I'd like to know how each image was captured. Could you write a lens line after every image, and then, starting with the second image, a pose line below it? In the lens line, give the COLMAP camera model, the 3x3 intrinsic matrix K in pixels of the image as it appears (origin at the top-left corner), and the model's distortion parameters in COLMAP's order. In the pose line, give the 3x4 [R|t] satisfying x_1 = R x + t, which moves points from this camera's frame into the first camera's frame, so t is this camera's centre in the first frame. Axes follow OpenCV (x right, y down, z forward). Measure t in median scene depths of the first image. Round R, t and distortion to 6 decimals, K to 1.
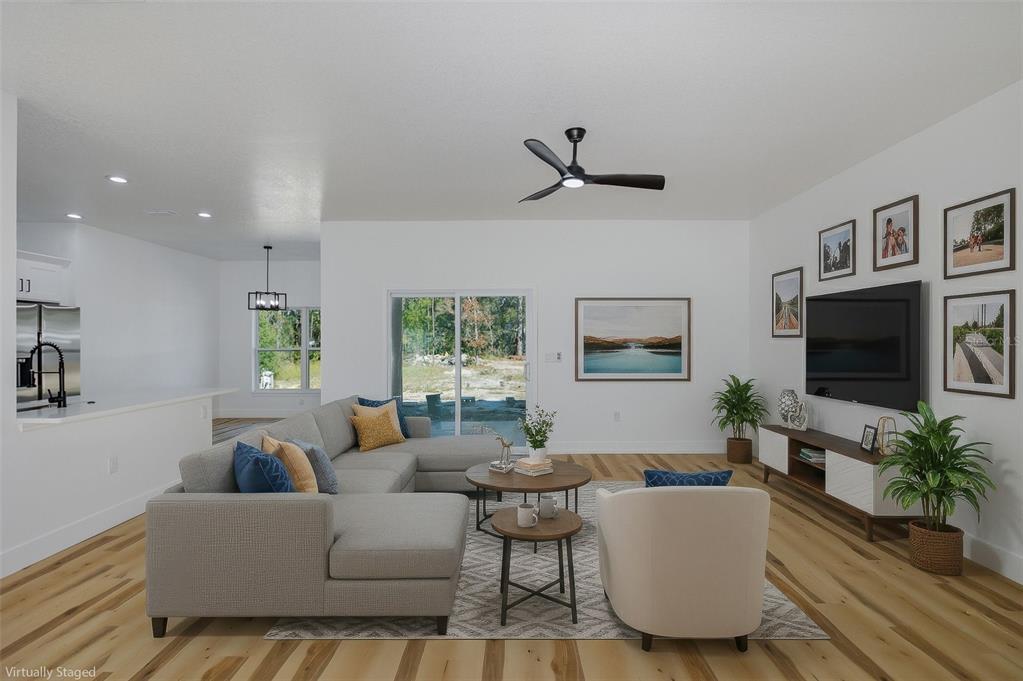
lens RADIAL K [[474.9, 0, 507.8], [0, 474.9, 343.4], [0, 0, 1]] dist [-0.008039, -0.000309]
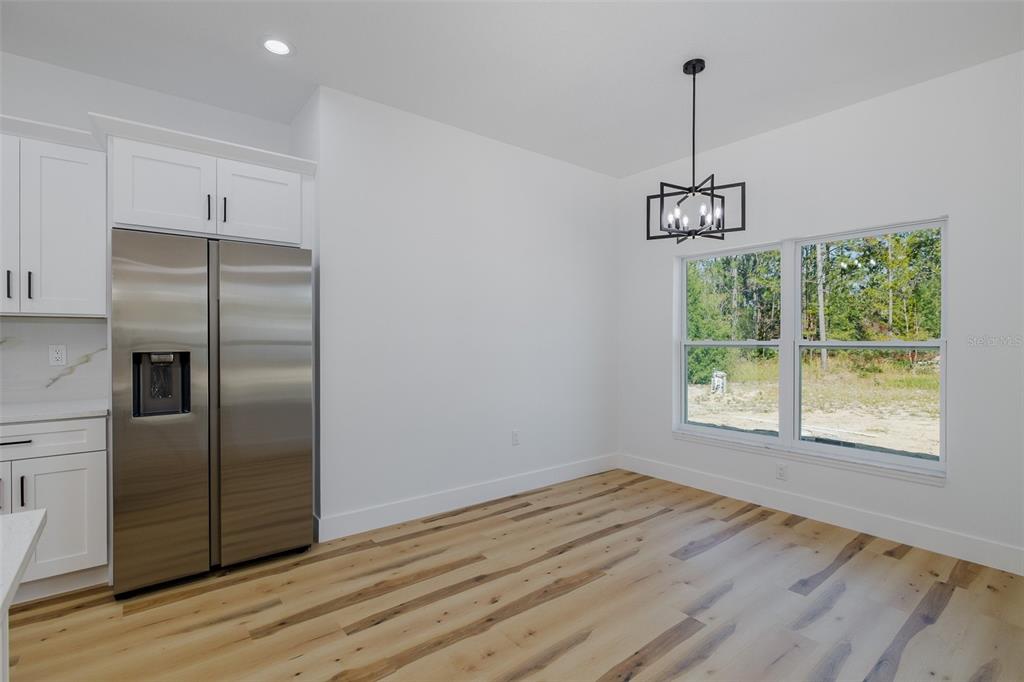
lens RADIAL K [[475.4, 0, 505.9], [0, 475.4, 342.2], [0, 0, 1]] dist [-0.008039, -0.000309]
pose [[0.622242, 0.005679, -0.782804, -0.240665], [-0.001125, 0.999979, 0.006361, 0.009359], [0.782824, -0.003077, 0.622236, 0.513119]]
